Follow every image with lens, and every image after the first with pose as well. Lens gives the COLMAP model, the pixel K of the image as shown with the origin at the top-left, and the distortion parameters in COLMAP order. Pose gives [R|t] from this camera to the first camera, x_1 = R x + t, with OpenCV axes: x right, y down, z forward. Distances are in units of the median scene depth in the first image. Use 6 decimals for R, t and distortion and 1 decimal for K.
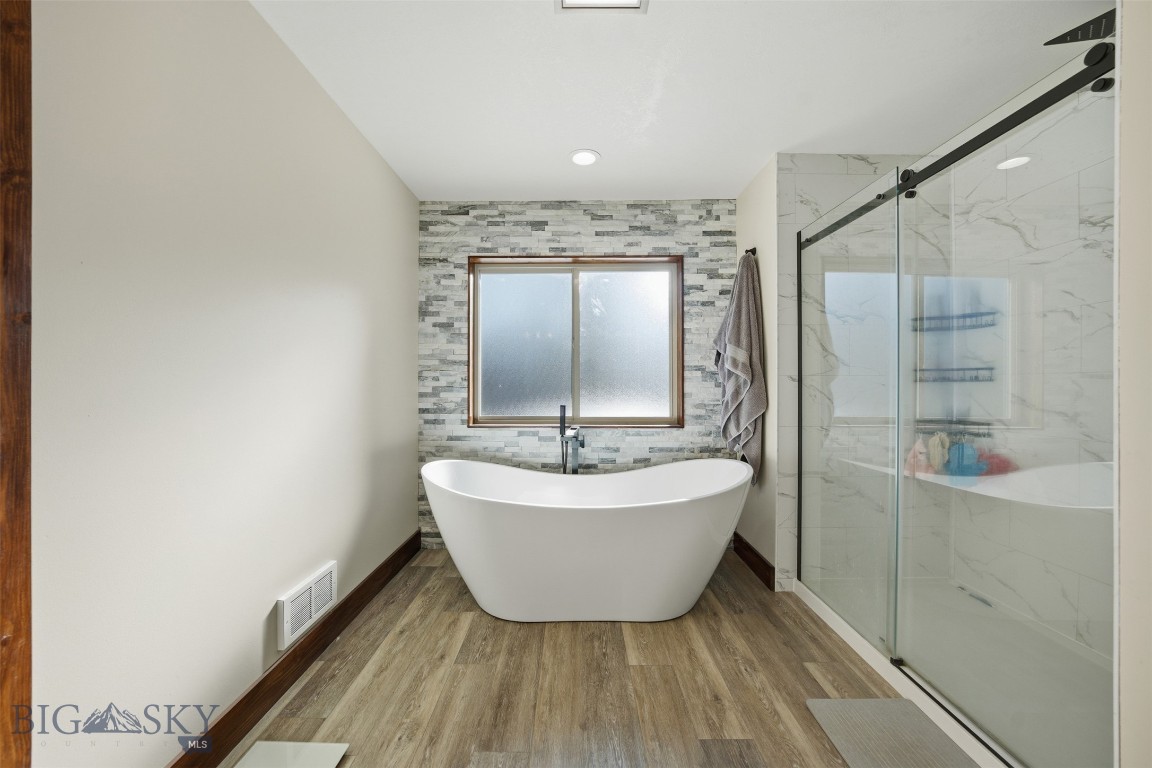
lens RADIAL K [[428.4, 0, 569.2], [0, 428.4, 384.2], [0, 0, 1]] dist [-0.003261, 0.002154]
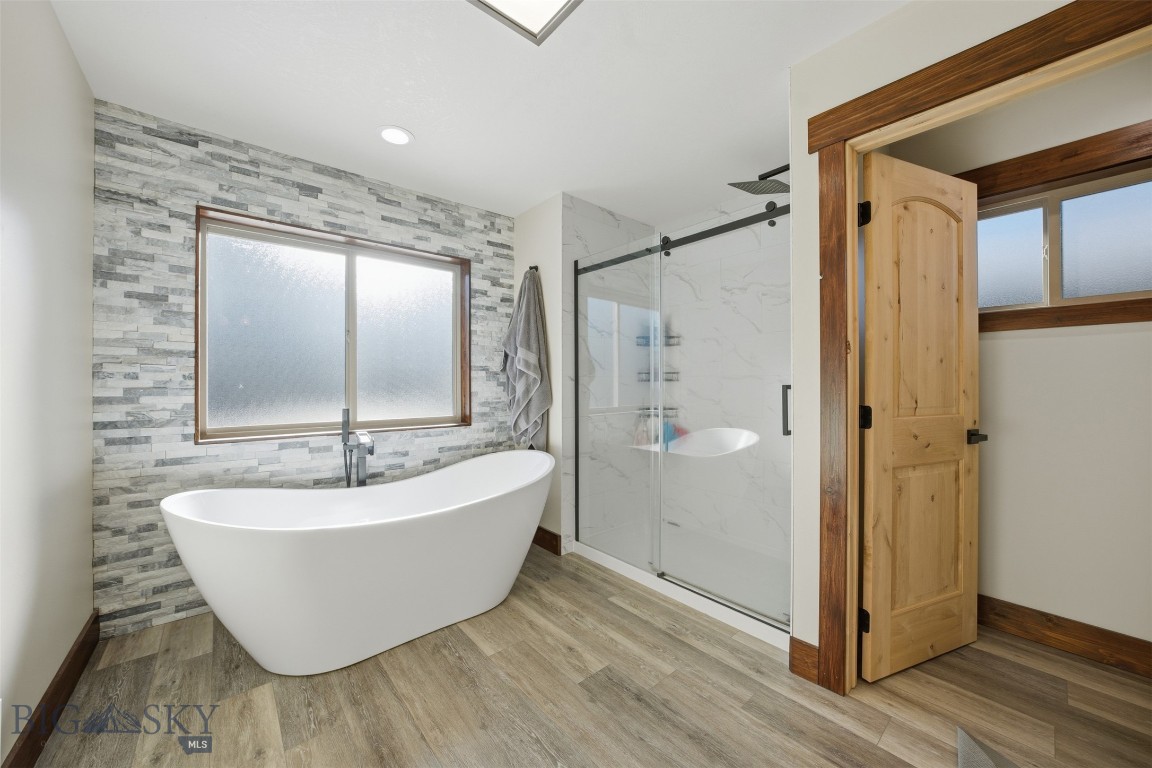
lens RADIAL K [[428.4, 0, 567.5], [0, 428.4, 383.5], [0, 0, 1]] dist [-0.003261, 0.002154]
pose [[0.762136, -0.001738, 0.647414, -0.229524], [0.002976, 0.999995, -0.000819, 0.001289], [-0.647410, 0.002551, 0.762138, 0.055943]]
